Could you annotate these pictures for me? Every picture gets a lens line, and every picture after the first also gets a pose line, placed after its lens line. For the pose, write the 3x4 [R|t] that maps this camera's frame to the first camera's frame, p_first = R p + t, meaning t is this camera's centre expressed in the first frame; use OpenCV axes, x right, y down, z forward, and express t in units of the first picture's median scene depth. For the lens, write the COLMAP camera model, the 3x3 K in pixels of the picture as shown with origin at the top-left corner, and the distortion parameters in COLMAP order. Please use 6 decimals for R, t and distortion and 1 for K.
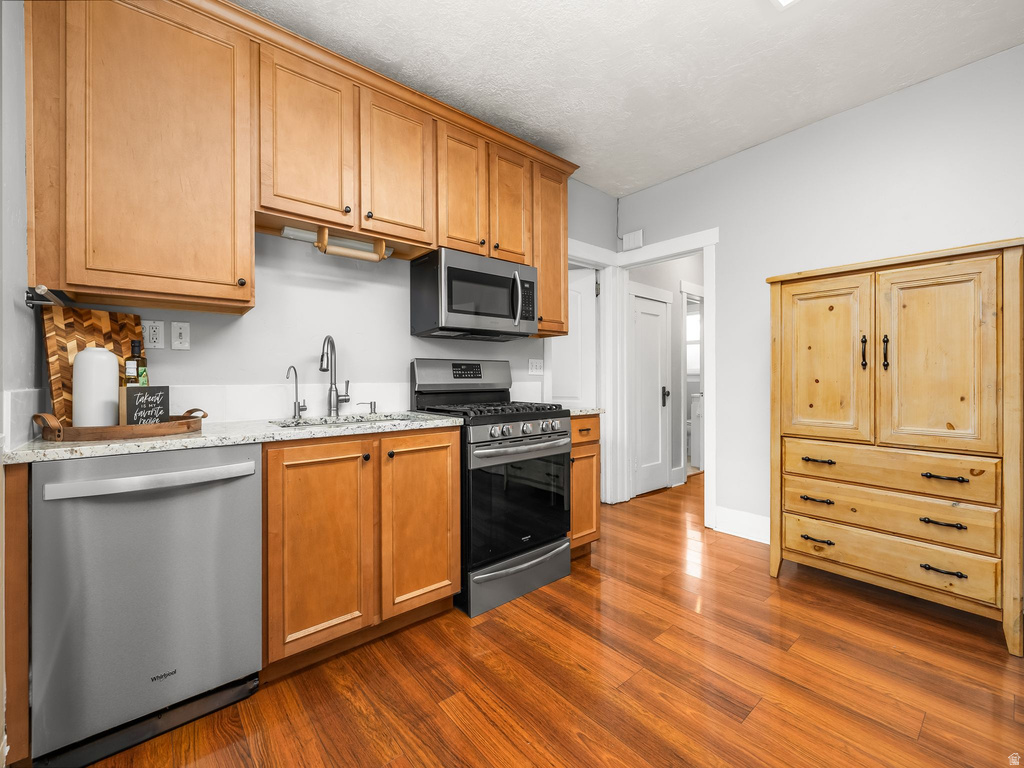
lens RADIAL K [[431.9, 0, 505.2], [0, 431.9, 376.8], [0, 0, 1]] dist [-0.000102, -0.000048]
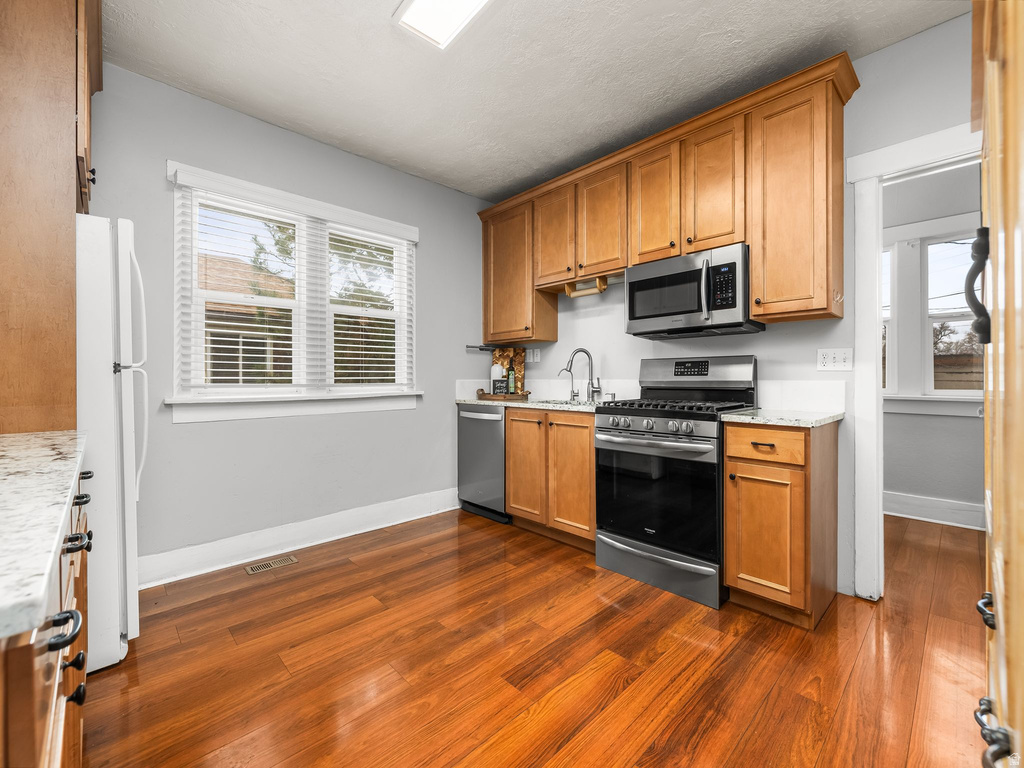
lens RADIAL K [[431.9, 0, 505.2], [0, 431.9, 376.8], [0, 0, 1]] dist [-0.000102, -0.000048]
pose [[0.058988, -0.000185, -0.998259, 1.130375], [0.004340, 0.999991, 0.000071, 0.004756], [0.998249, -0.004337, 0.058989, 0.637078]]
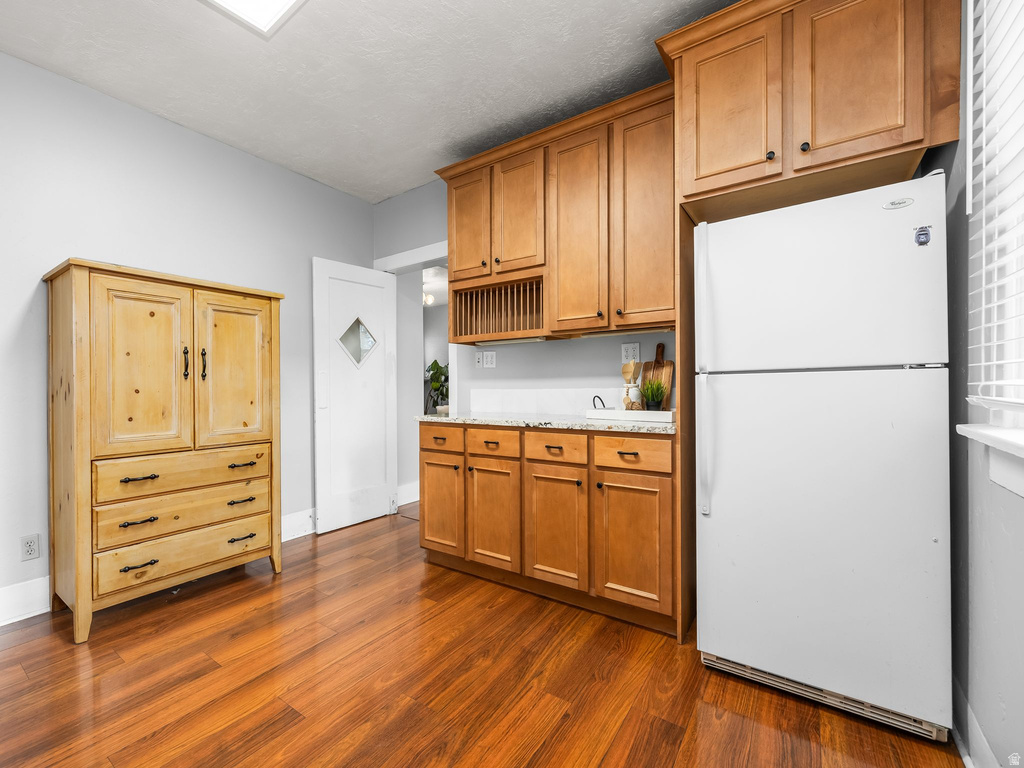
lens RADIAL K [[430.0, 0, 506.9], [0, 430.0, 389.4], [0, 0, 1]] dist [-0.000515, -0.000094]
pose [[-0.272374, -0.006529, 0.962169, -0.388333], [0.005905, 0.999947, 0.008457, 0.002916], [-0.962173, 0.007985, -0.272320, 0.542557]]
